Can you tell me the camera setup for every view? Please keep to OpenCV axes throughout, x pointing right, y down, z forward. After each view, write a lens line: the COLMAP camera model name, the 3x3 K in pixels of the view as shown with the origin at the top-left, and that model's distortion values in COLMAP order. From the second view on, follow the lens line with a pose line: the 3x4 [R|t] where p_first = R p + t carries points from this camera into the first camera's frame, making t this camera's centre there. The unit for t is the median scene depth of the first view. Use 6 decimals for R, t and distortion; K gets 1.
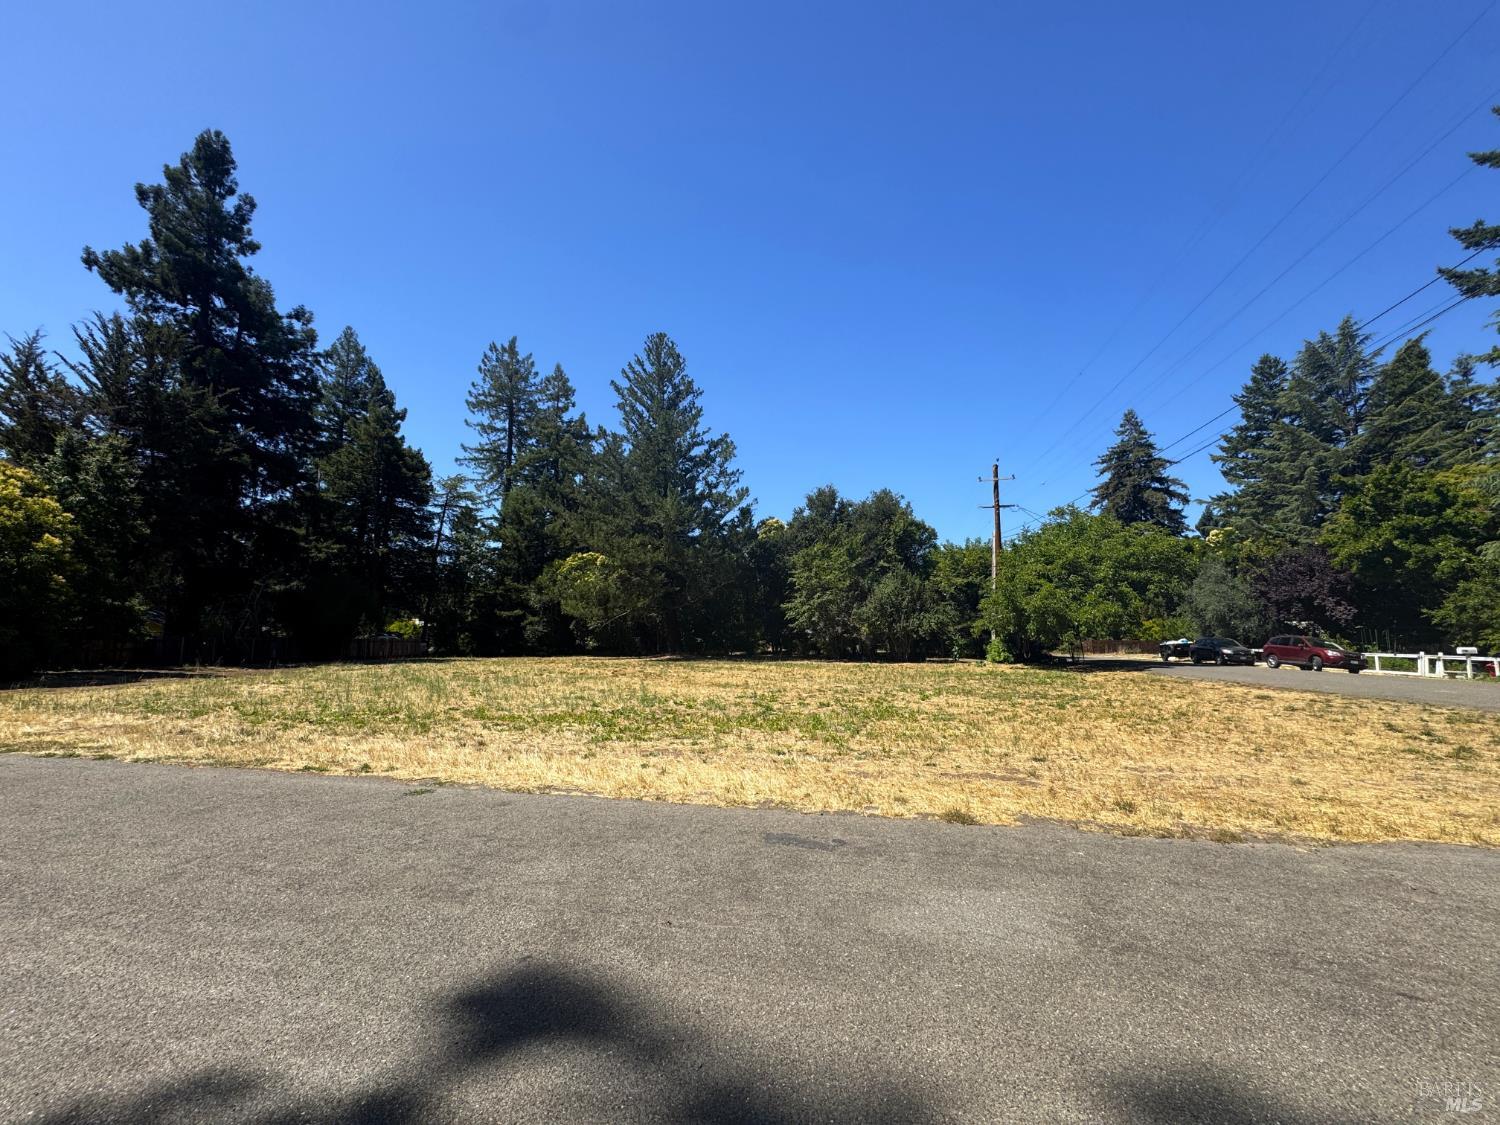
lens RADIAL K [[594.0, 0, 752.3], [0, 594.0, 560.8], [0, 0, 1]] dist [-0.005354, 0.000082]
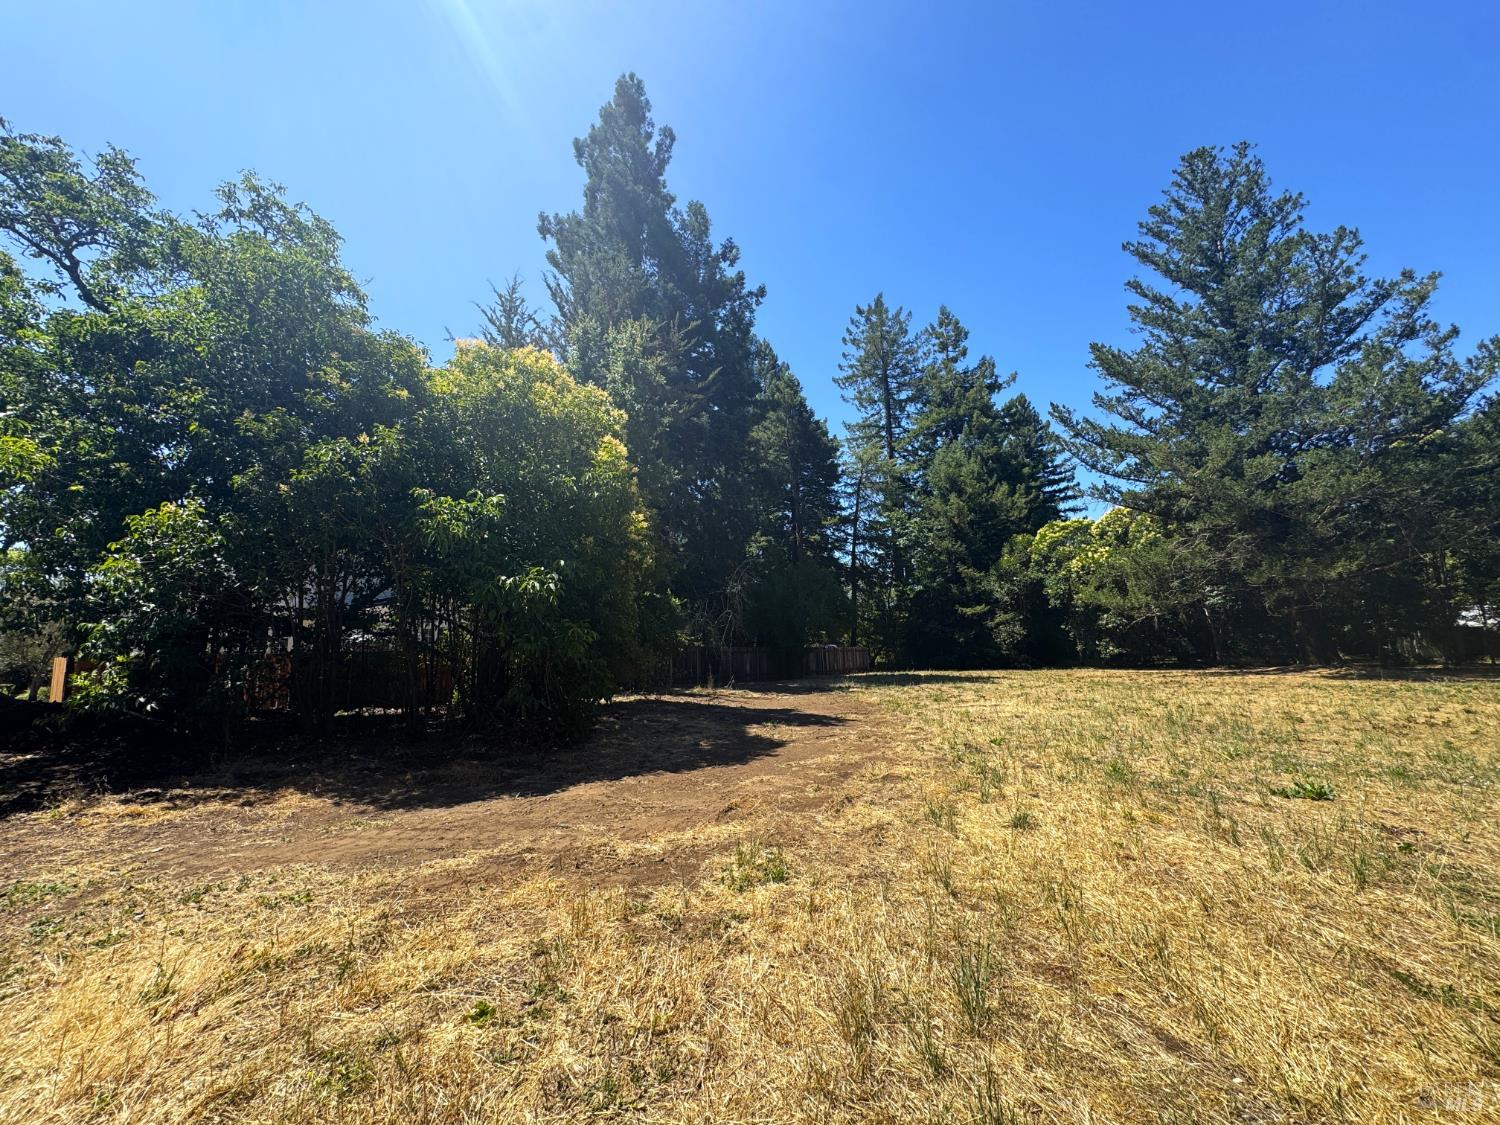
lens RADIAL K [[594.0, 0, 750.8], [0, 594.0, 561.6], [0, 0, 1]] dist [-0.005354, 0.000082]
pose [[0.888869, -0.080776, -0.450984, -0.313933], [0.075490, 0.996703, -0.029734, 0.029608], [0.451899, -0.007616, 0.892037, 0.219526]]
